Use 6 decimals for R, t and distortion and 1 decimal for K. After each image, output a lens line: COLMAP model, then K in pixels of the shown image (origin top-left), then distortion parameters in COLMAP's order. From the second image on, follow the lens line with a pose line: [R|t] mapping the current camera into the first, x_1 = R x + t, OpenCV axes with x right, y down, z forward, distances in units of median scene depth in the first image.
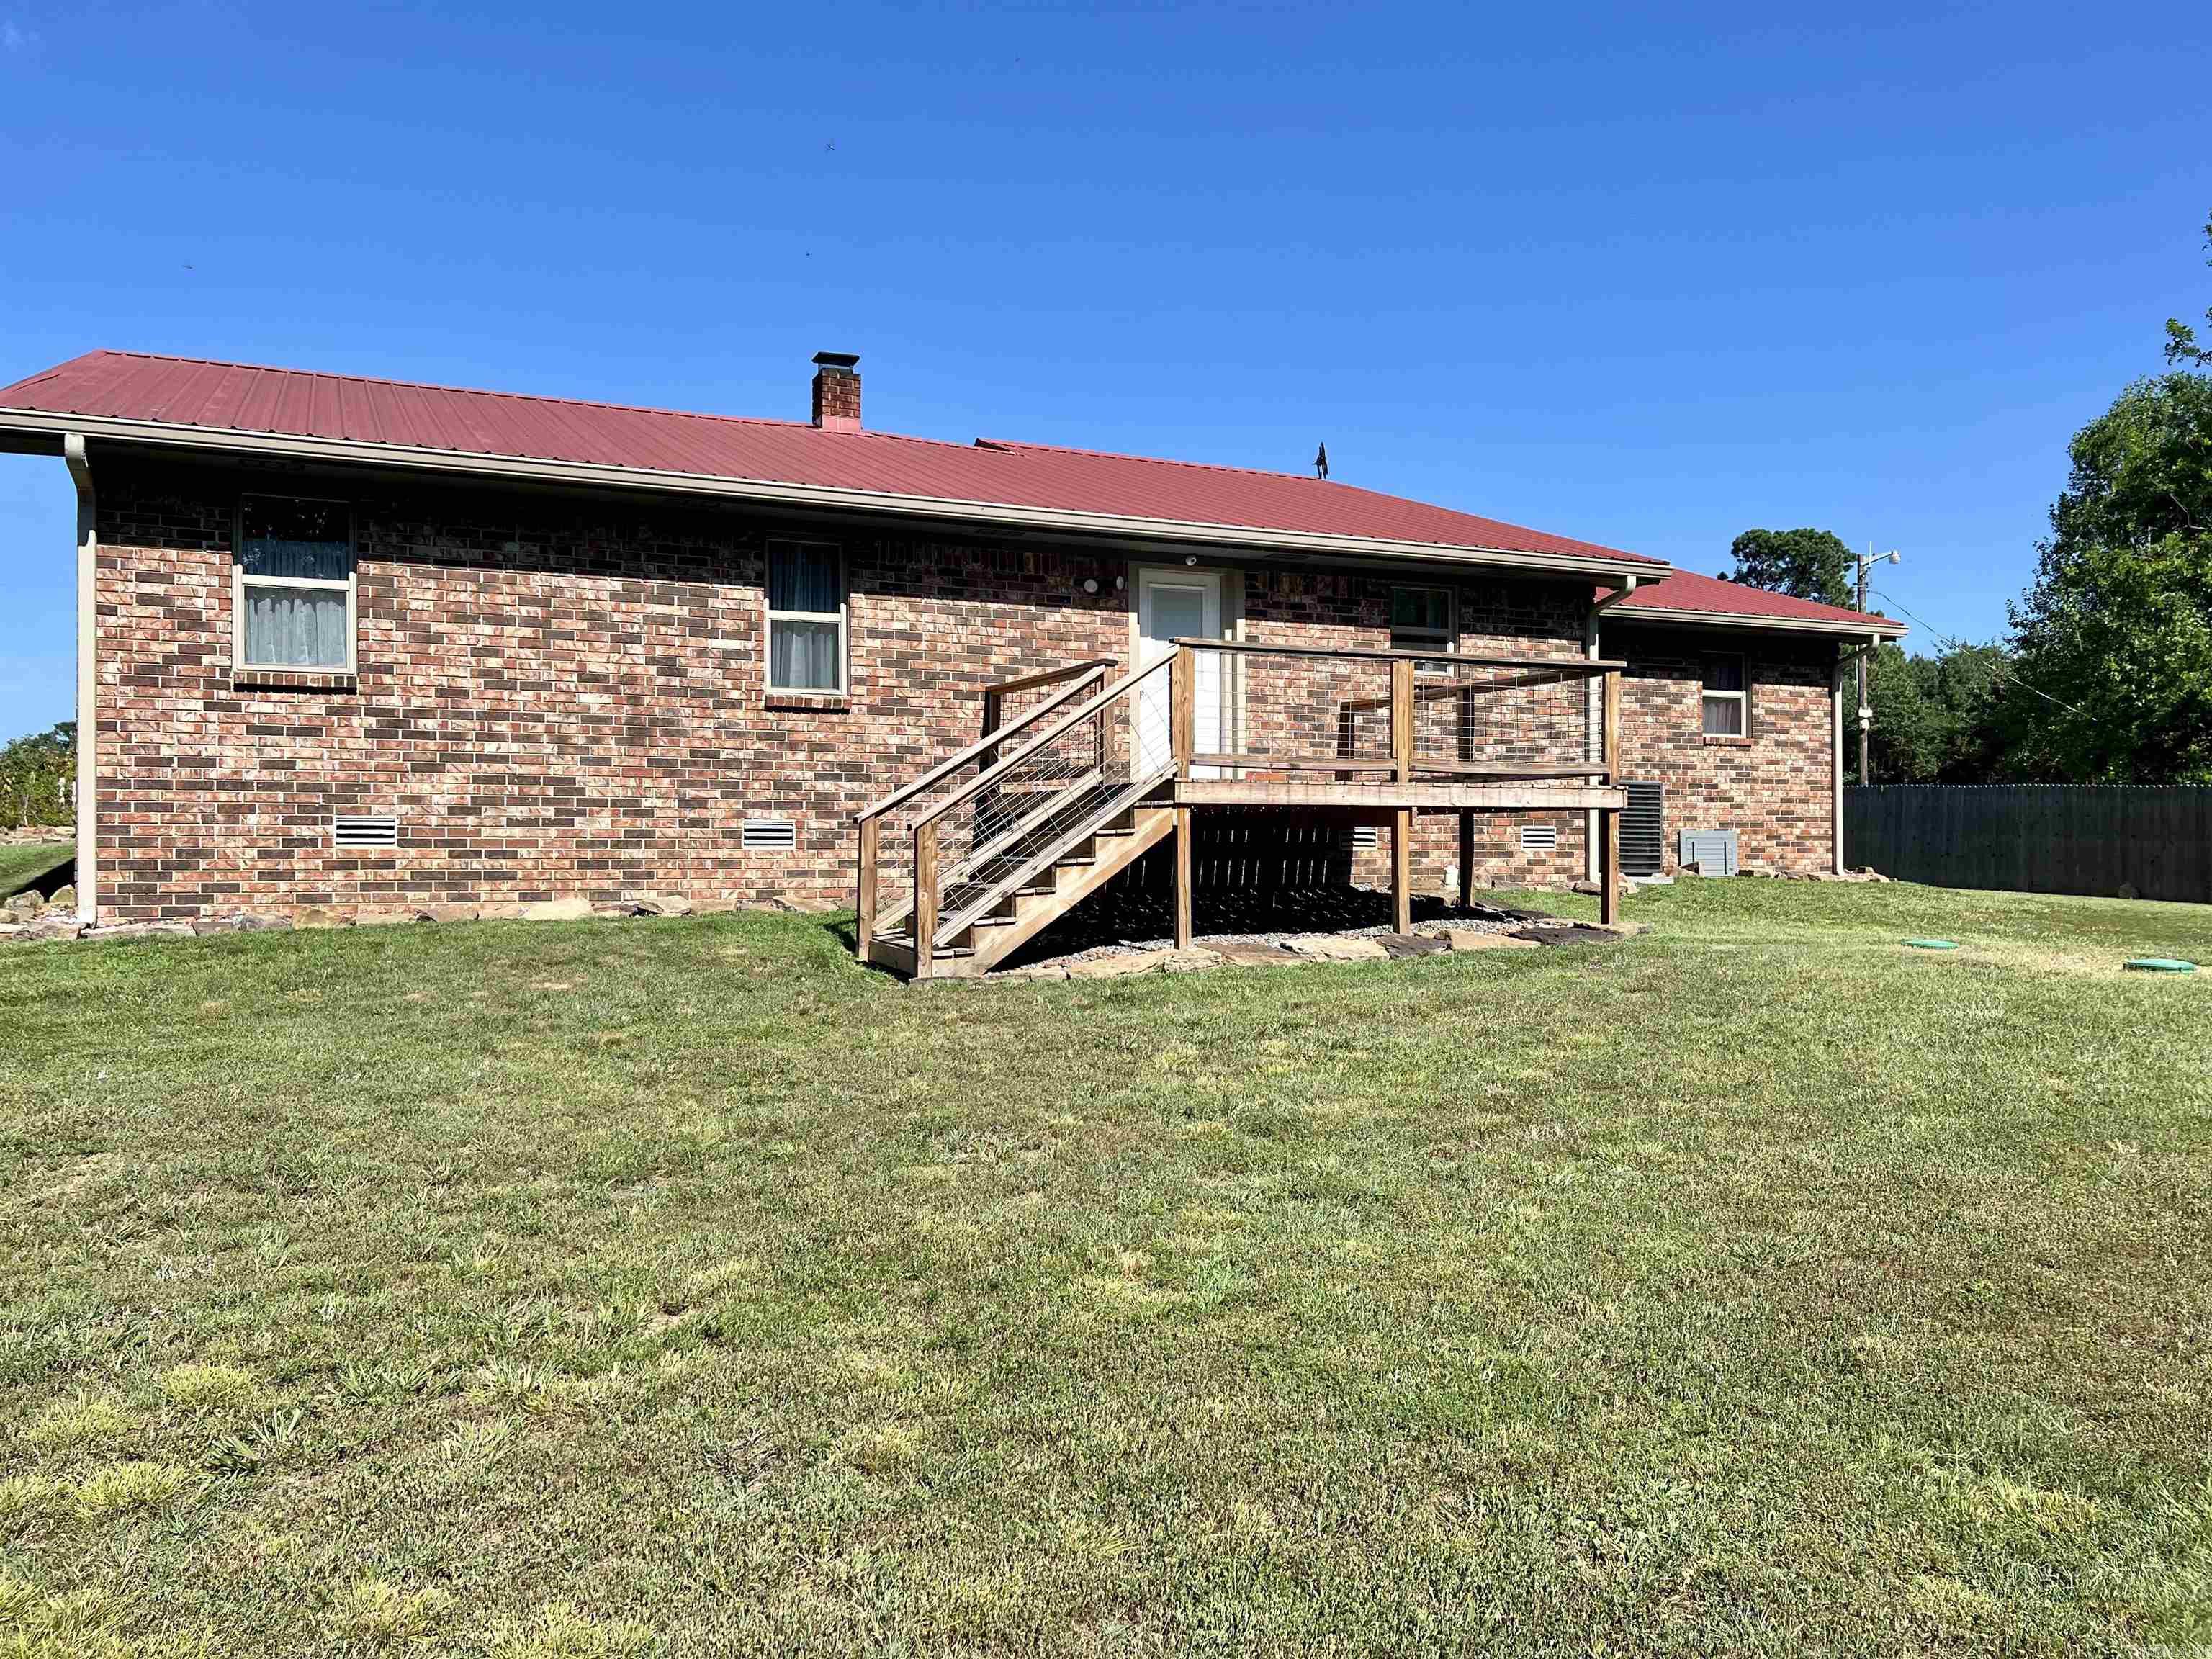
lens RADIAL K [[1645.4, 0, 1115.8], [0, 1645.4, 821.9], [0, 0, 1]] dist [0.030061, -0.029285]
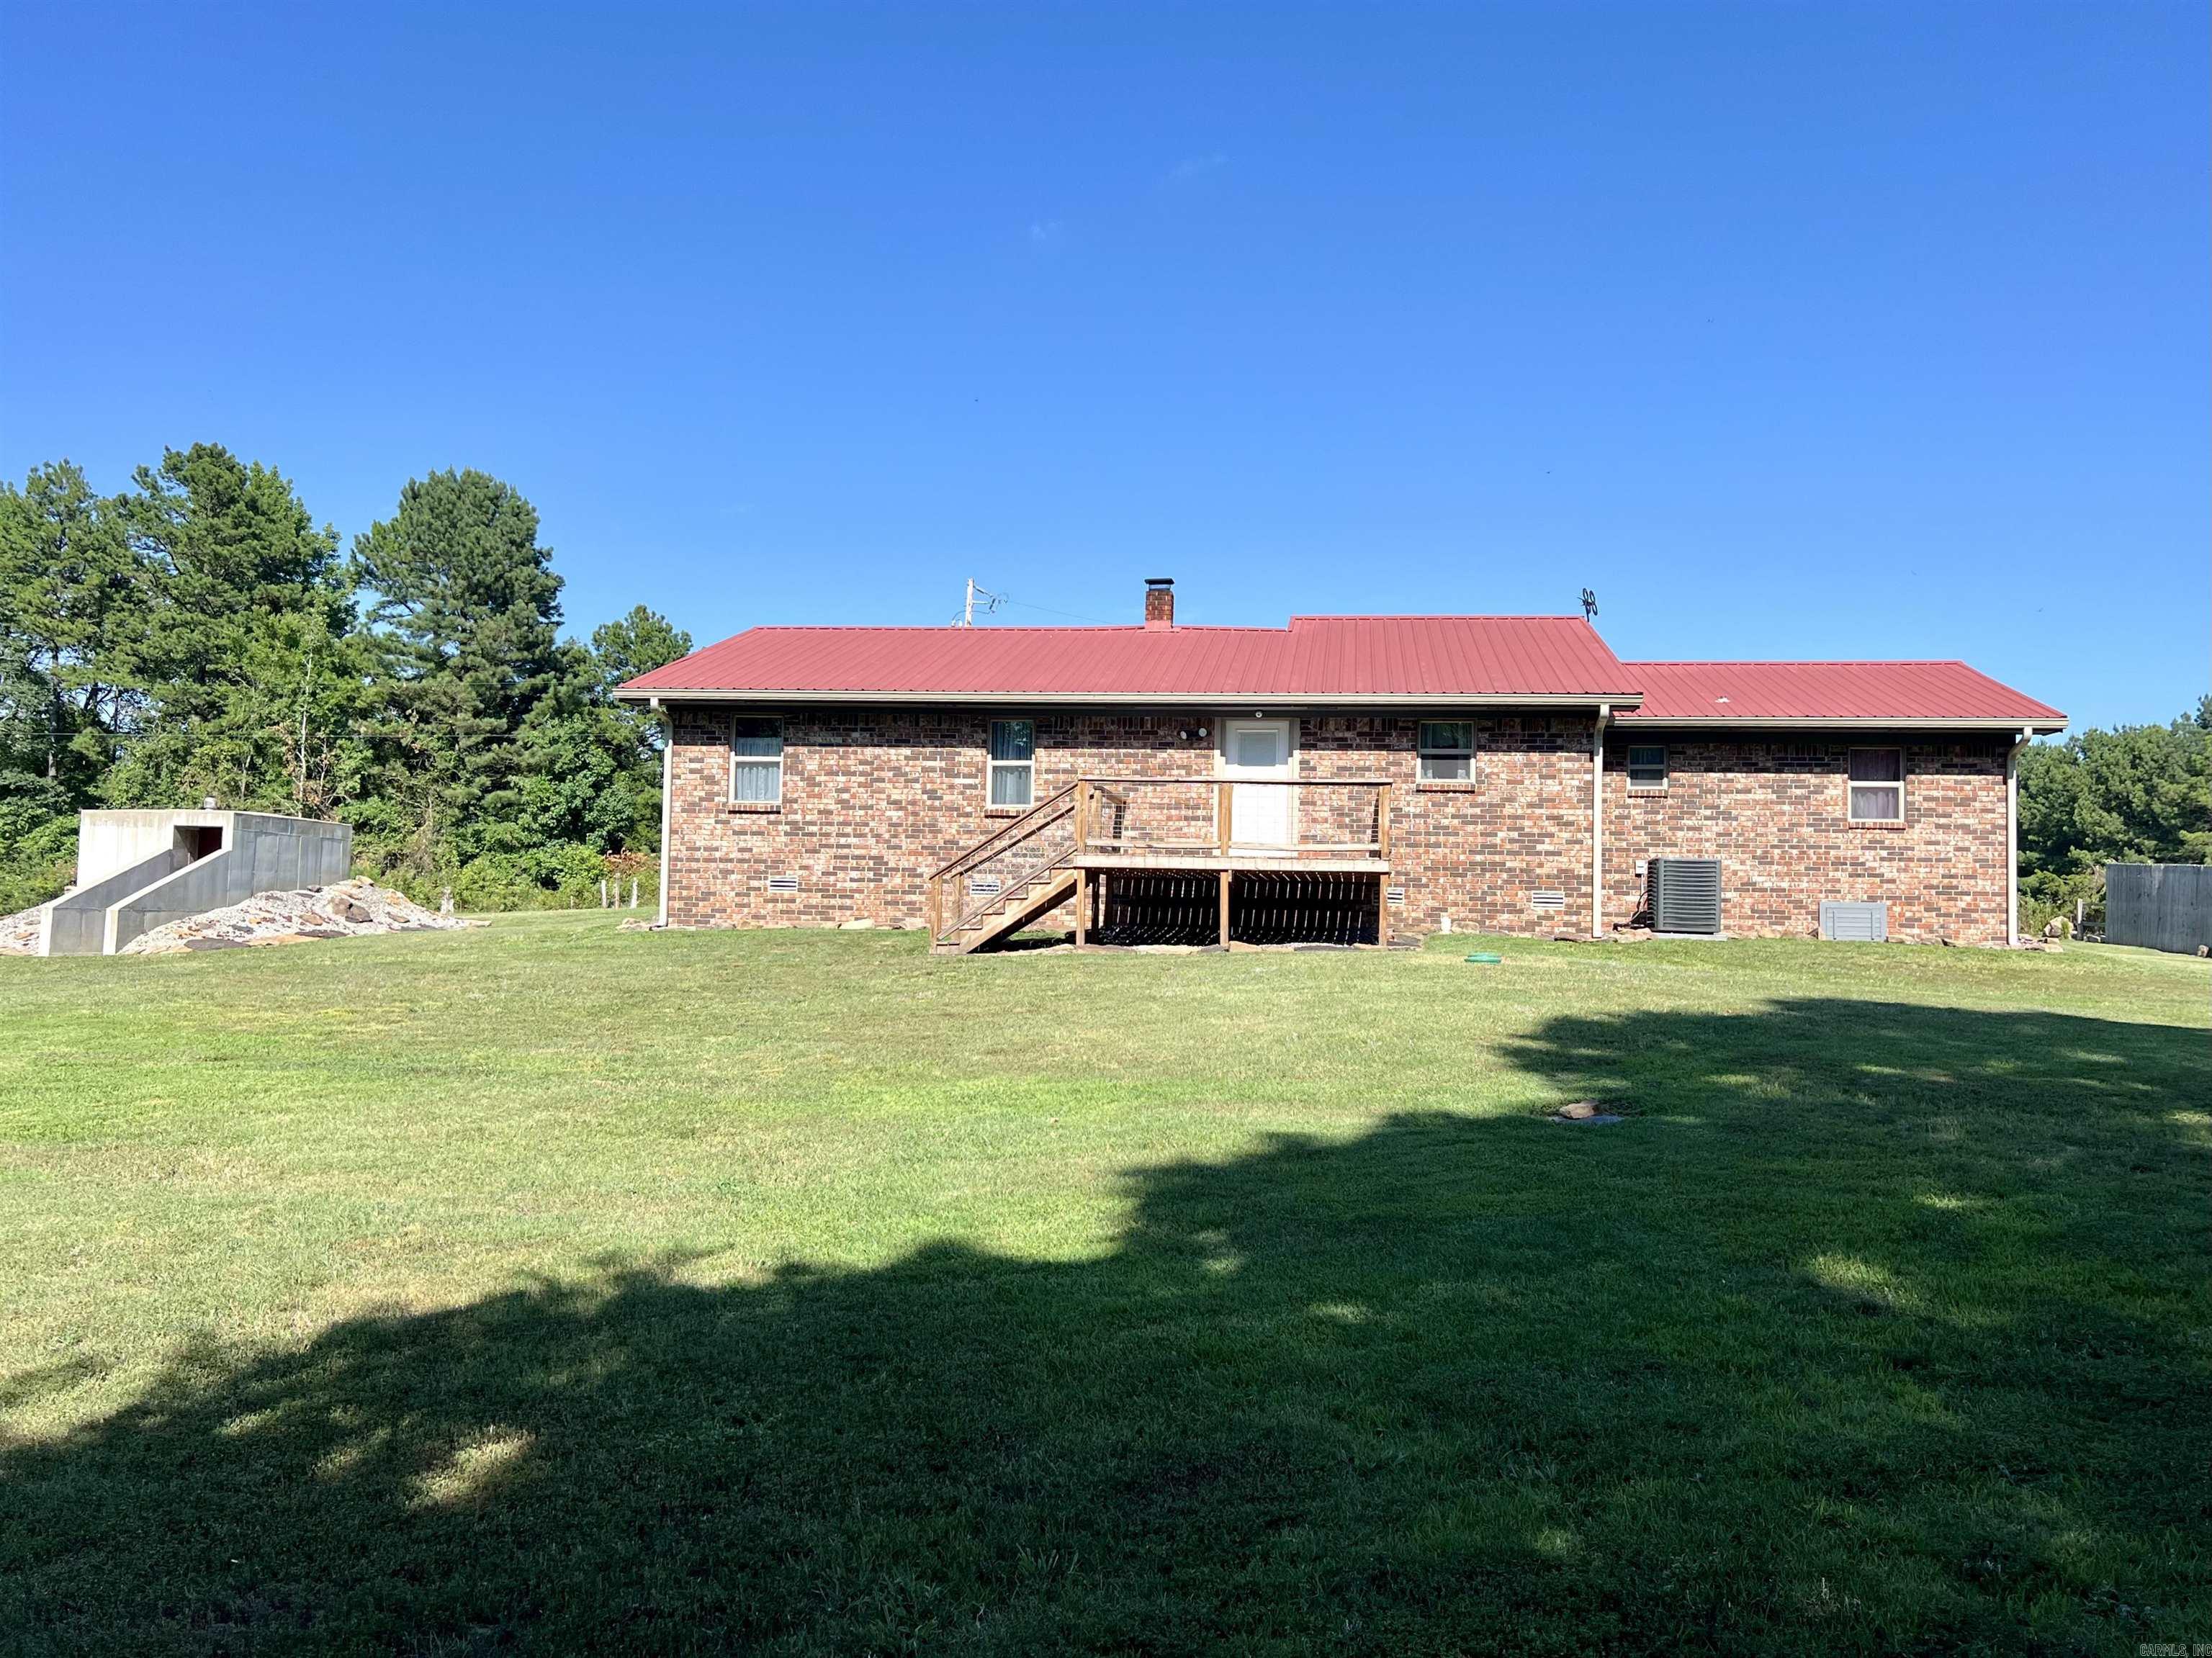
lens RADIAL K [[1645.2, 0, 1105.1], [0, 1645.2, 828.9], [0, 0, 1]] dist [0.030061, -0.029285]
pose [[0.851137, -0.014280, -0.524749, 0.848764], [-0.013679, 0.998687, -0.049363, 0.030165], [0.524765, 0.049193, 0.849824, -0.438442]]
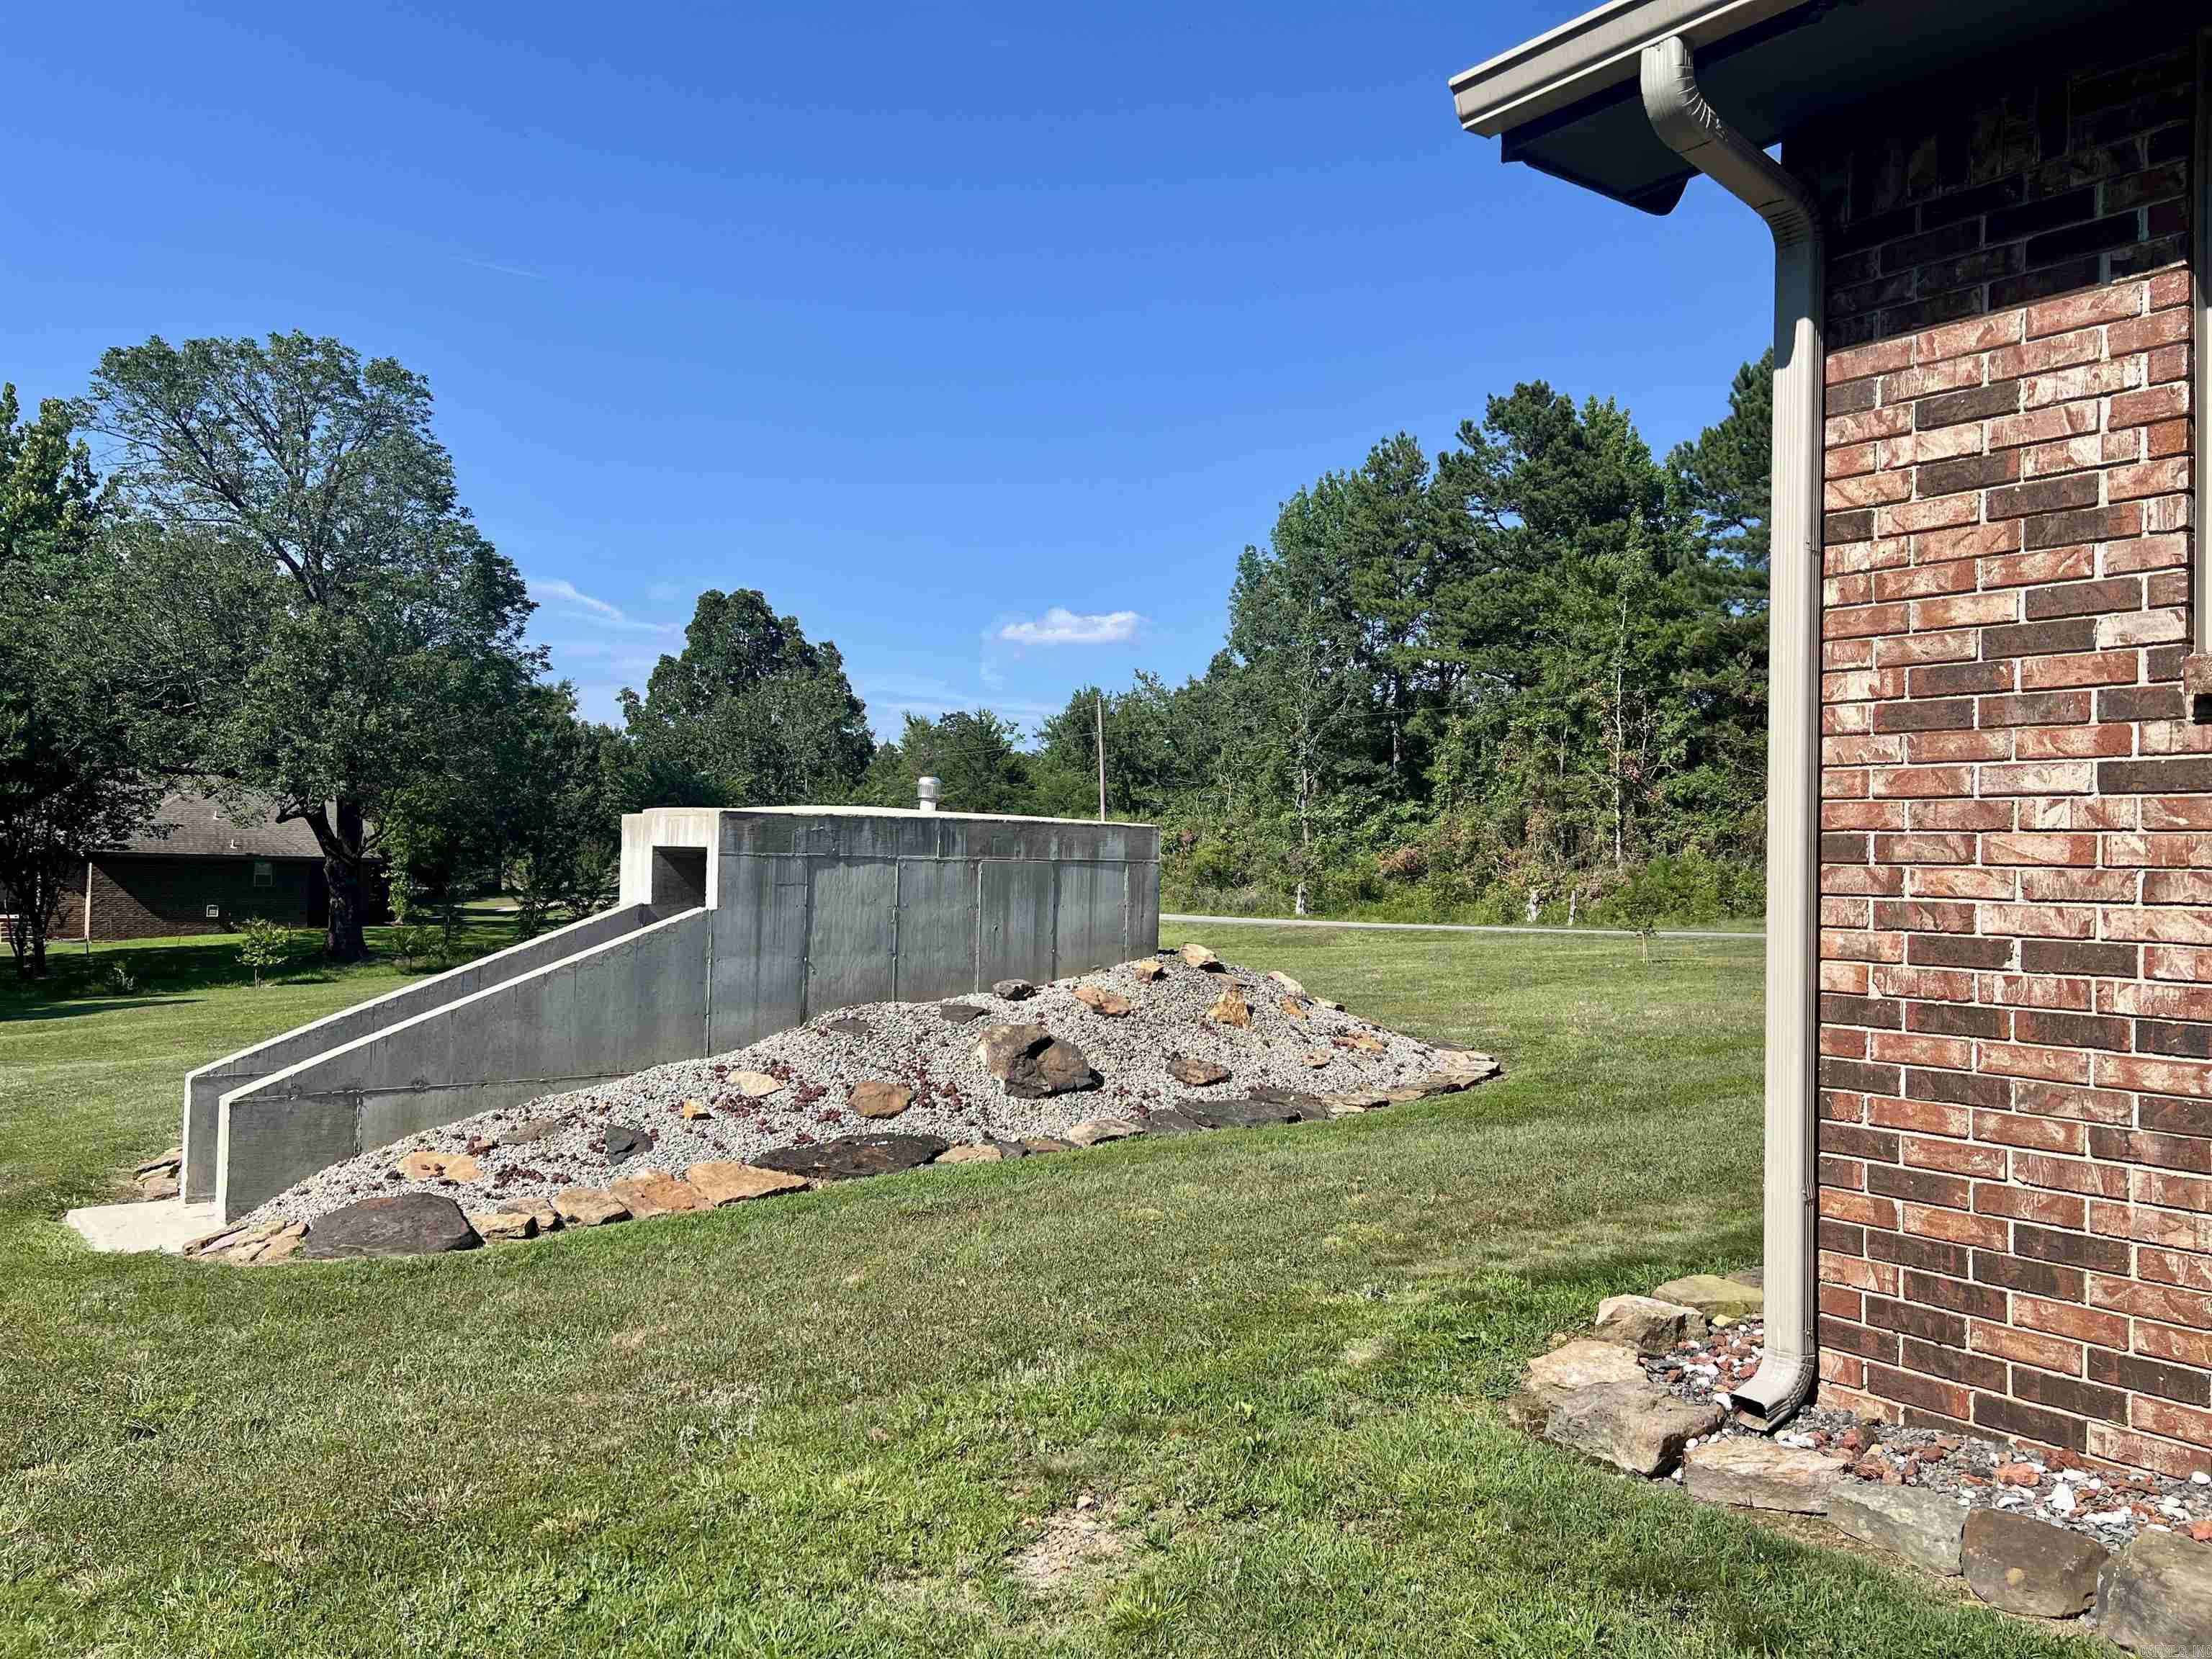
lens RADIAL K [[1645.4, 0, 1109.7], [0, 1645.4, 841.9], [0, 0, 1]] dist [0.030061, -0.029285]
pose [[0.198735, -0.011789, -0.979982, -0.256175], [-0.008130, 0.999873, -0.013677, -0.047377], [0.980020, 0.010685, 0.198614, 0.686301]]
